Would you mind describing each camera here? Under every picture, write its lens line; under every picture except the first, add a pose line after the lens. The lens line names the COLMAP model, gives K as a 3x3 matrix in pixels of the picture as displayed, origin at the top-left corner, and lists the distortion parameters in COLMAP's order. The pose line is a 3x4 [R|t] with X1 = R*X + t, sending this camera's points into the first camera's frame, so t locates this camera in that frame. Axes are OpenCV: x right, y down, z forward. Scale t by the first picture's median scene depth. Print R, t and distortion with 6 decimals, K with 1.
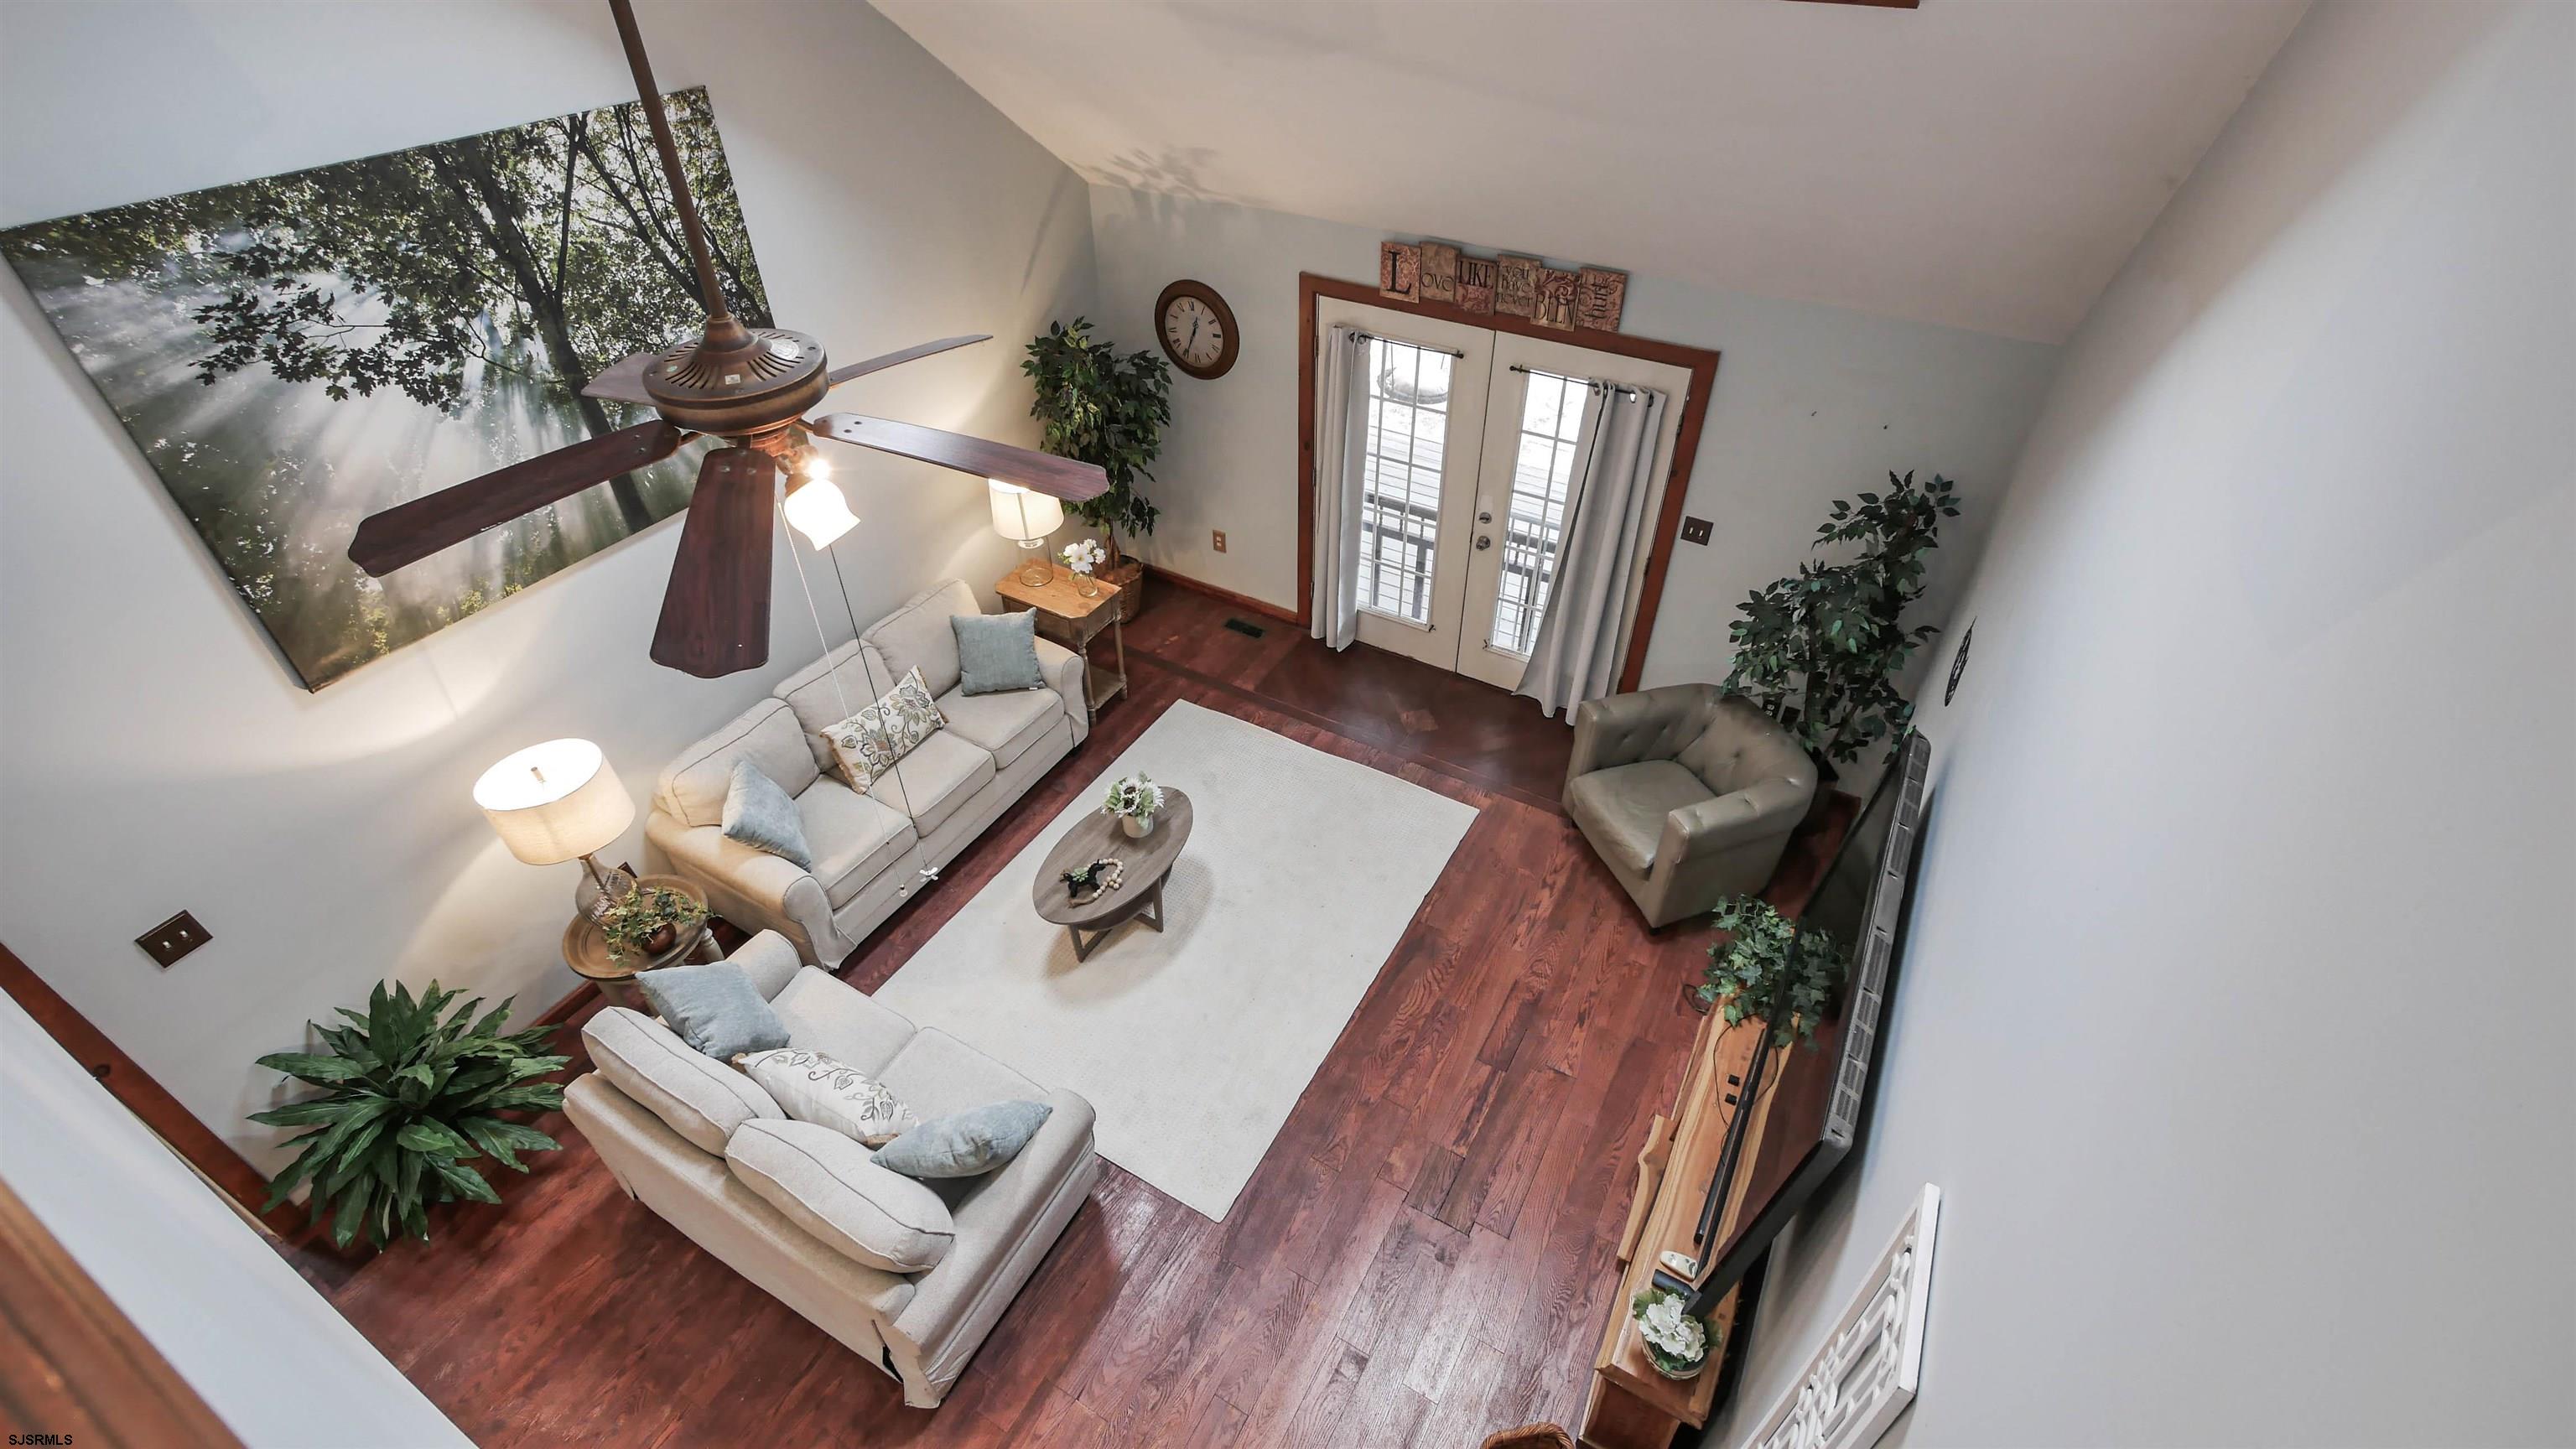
lens RADIAL K [[1124.0, 0, 1230.1], [0, 1124.0, 730.8], [0, 0, 1]] dist [-0.000279, -0.000092]
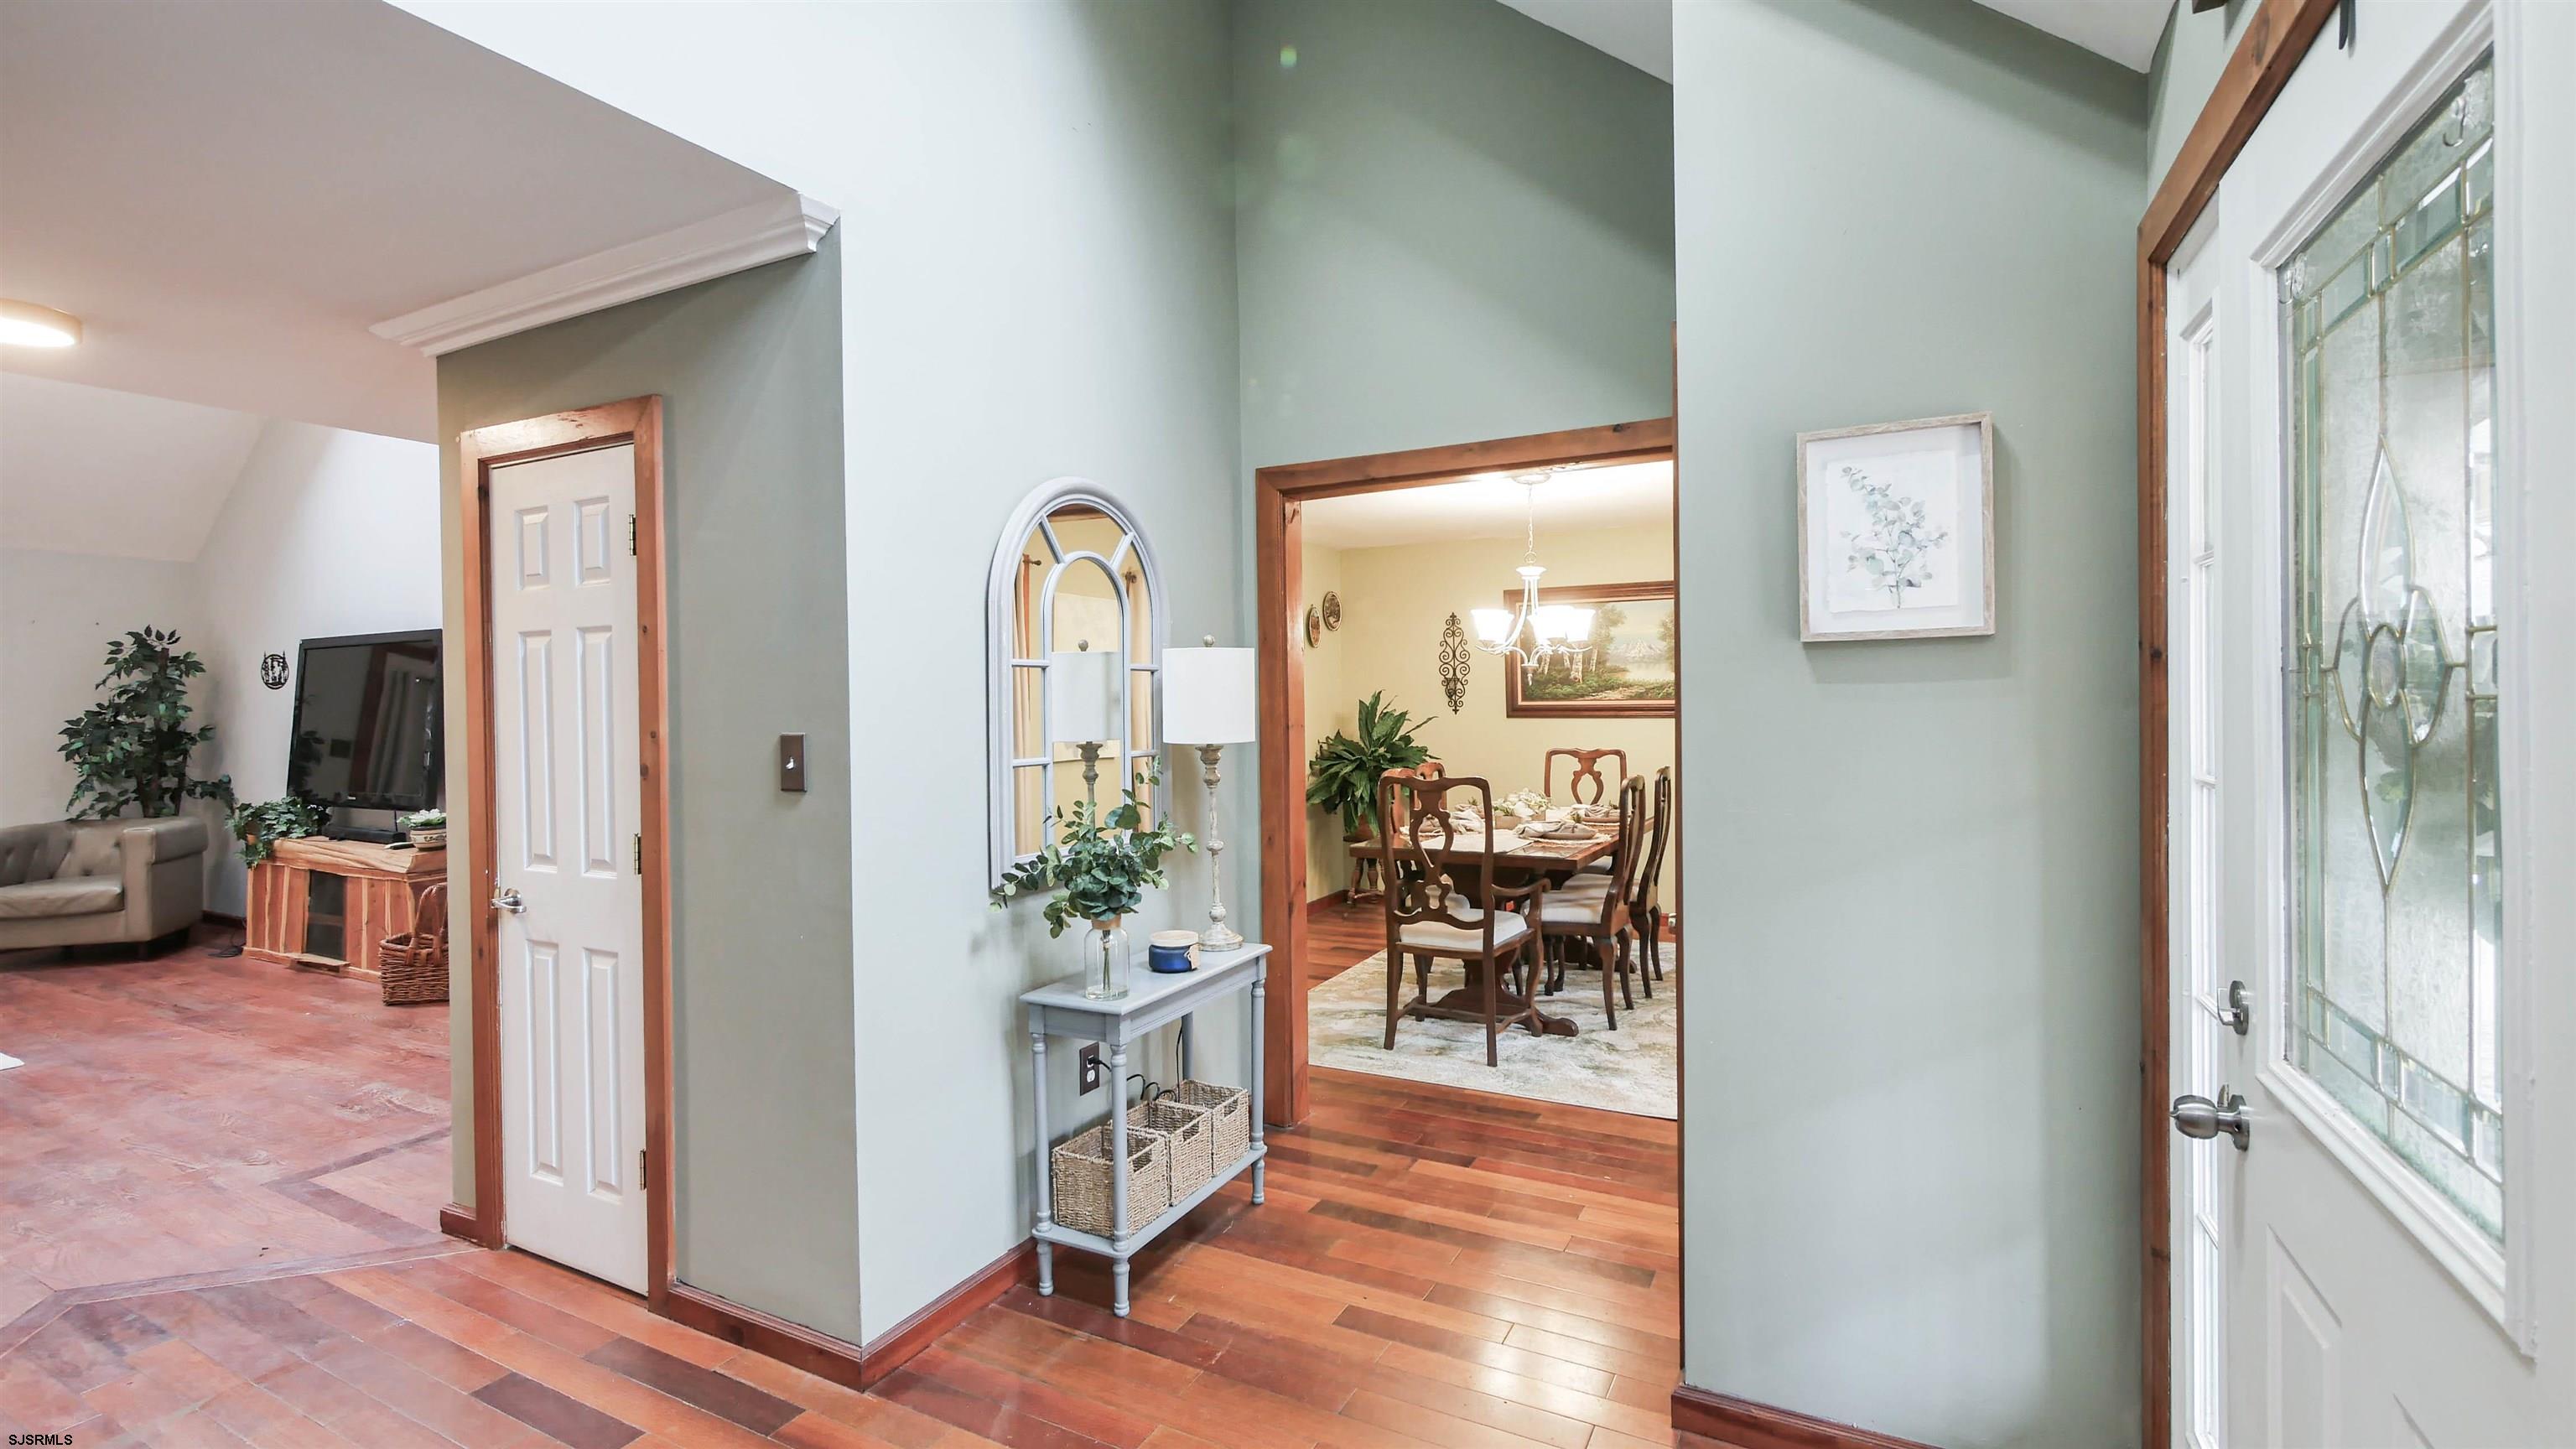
lens RADIAL K [[1133.1, 0, 1289.6], [0, 1133.1, 707.0], [0, 0, 1]] dist [-0.001987, -0.000360]
pose [[-0.054186, -0.005388, 0.998516, -0.911769], [0.641405, 0.766214, 0.038941, 0.697949], [-0.765287, 0.642563, -0.038062, -0.100052]]
